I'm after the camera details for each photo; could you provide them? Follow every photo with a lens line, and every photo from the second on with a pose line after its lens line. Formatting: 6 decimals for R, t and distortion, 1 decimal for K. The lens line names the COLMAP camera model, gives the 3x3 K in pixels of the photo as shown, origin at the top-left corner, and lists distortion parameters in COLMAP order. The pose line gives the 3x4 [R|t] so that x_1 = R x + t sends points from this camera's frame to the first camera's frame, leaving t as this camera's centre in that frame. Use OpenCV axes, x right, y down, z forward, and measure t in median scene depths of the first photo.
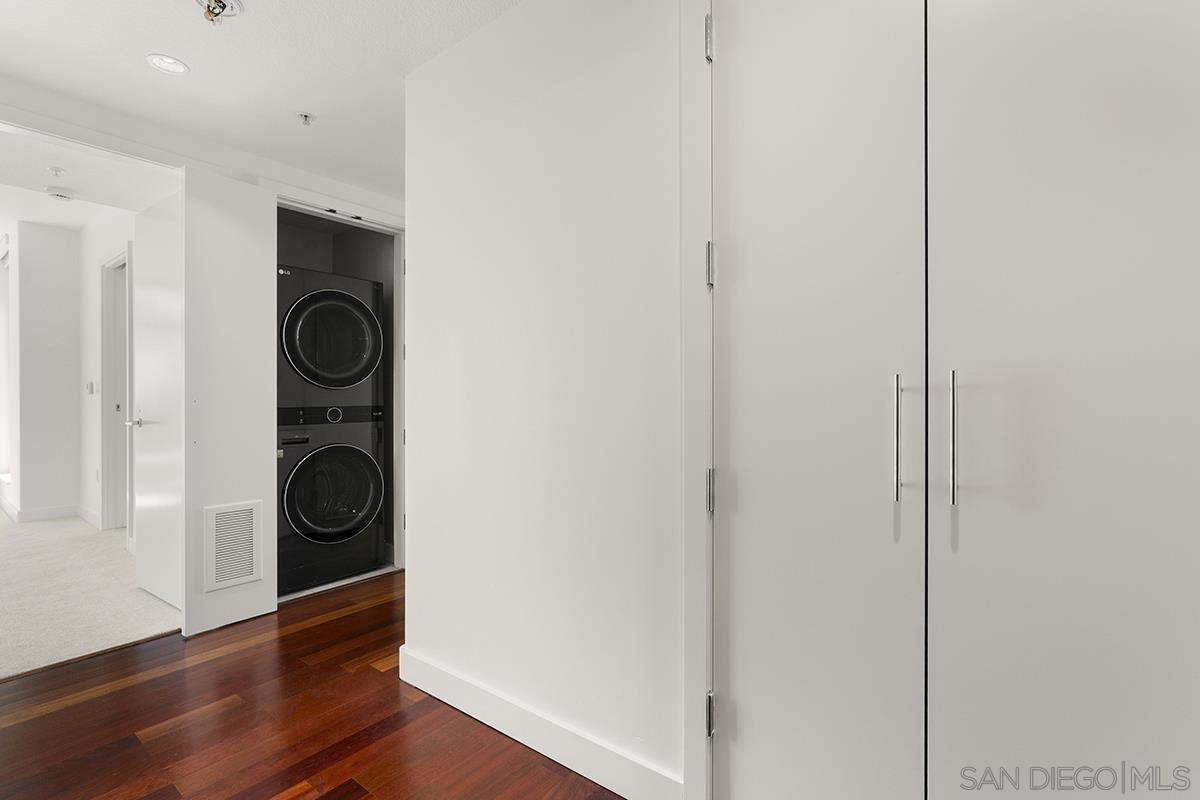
lens RADIAL K [[547.3, 0, 600.0], [0, 547.3, 400.0], [0, 0, 1]] dist [0.000643, 0.000540]
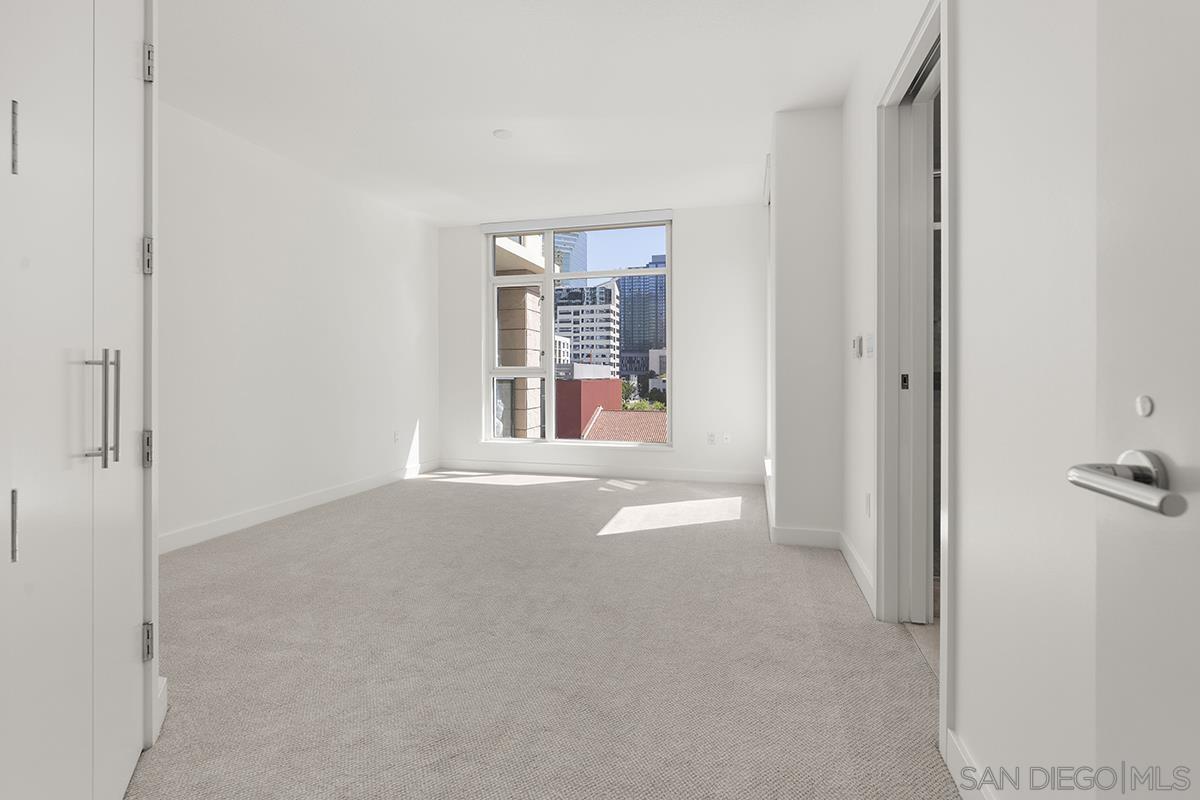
lens RADIAL K [[544.5, 0, 601.4], [0, 544.5, 375.6], [0, 0, 1]] dist [0.001101, 0.000422]
pose [[0.365216, 0.003497, -0.930916, -0.543772], [-0.001857, 0.999994, 0.003028, 0.002251], [0.930921, 0.000623, 0.365220, 0.590165]]
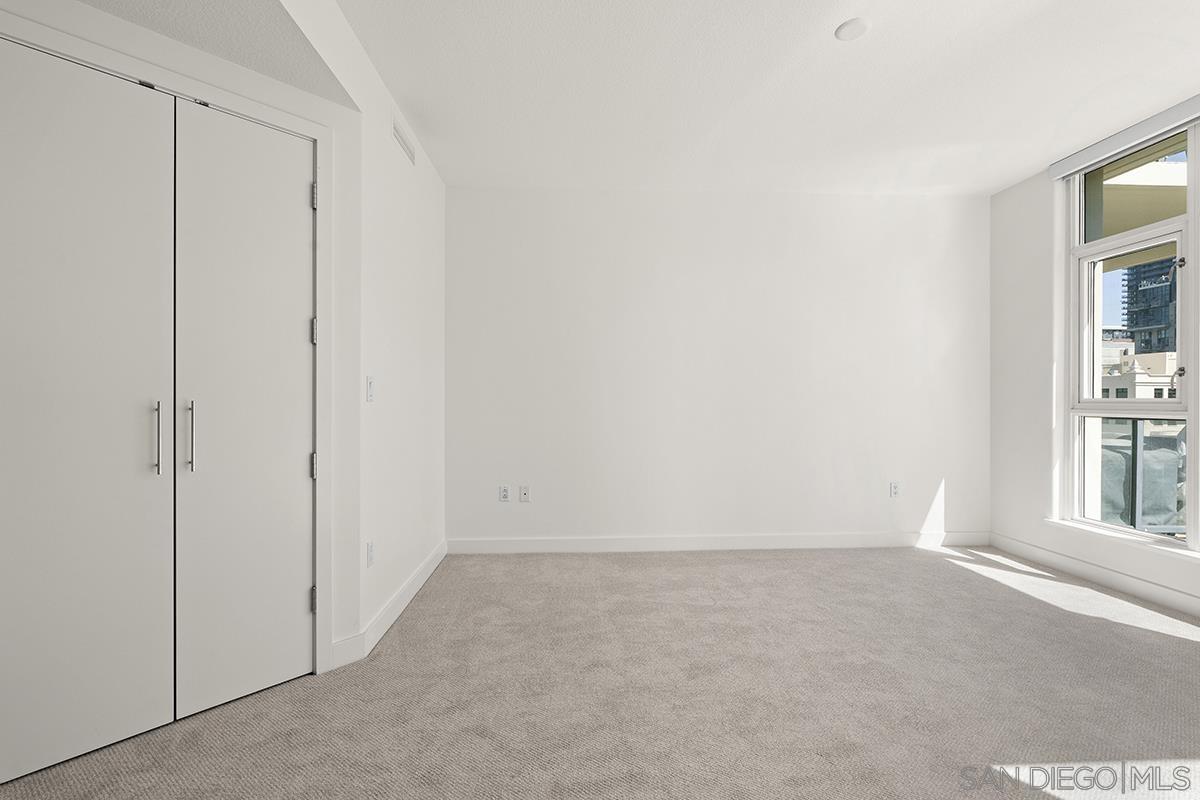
lens RADIAL K [[547.3, 0, 600.0], [0, 547.3, 400.0], [0, 0, 1]] dist [0.000643, 0.000540]
pose [[-0.761942, 0.001869, -0.647643, -0.696494], [-0.006331, 0.999927, 0.010334, -0.006933], [0.647615, 0.011974, -0.761874, 0.793054]]
